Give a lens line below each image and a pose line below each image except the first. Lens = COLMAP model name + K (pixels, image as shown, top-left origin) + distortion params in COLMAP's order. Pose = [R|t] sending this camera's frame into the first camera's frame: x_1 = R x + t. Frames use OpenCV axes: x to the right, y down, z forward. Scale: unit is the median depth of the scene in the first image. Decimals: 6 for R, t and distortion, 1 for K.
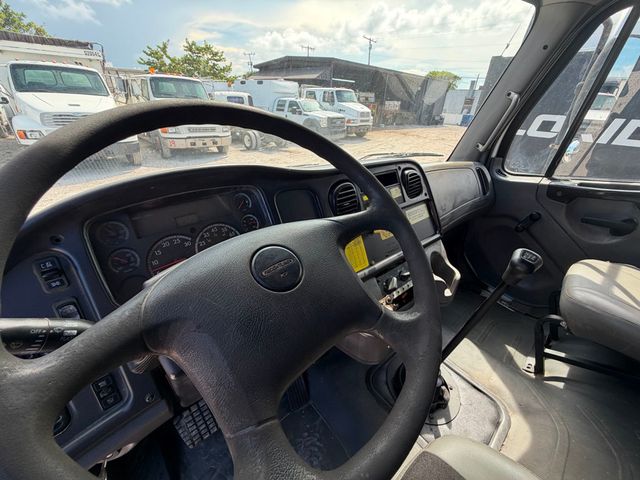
lens RADIAL K [[256.7, 0, 319.0], [0, 256.7, 238.9], [0, 0, 1]] dist [0.001183, -0.000020]
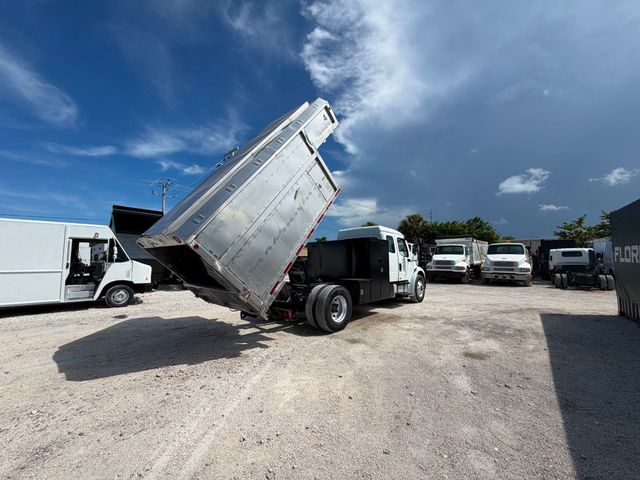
lens RADIAL K [[254.1, 0, 320.0], [0, 254.1, 237.9], [0, 0, 1]] dist [-0.000286, -0.000088]
pose [[0.104549, -0.116557, -0.987666, 0.715535], [-0.463850, 0.872760, -0.152097, 0.140448], [0.879723, 0.474030, 0.037181, -0.161657]]
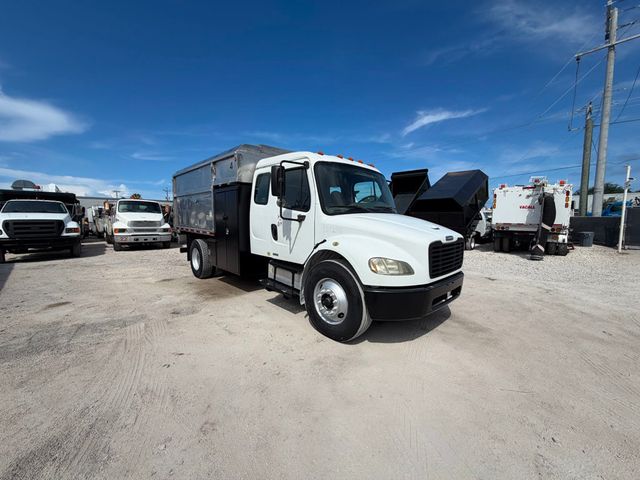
lens RADIAL K [[256.7, 0, 319.0], [0, 256.7, 238.9], [0, 0, 1]] dist [0.001183, -0.000020]
pose [[-0.999060, -0.023987, -0.036095, 0.069577], [-0.039711, 0.840230, 0.540774, -0.145977], [0.017356, 0.541699, -0.840393, 0.337279]]
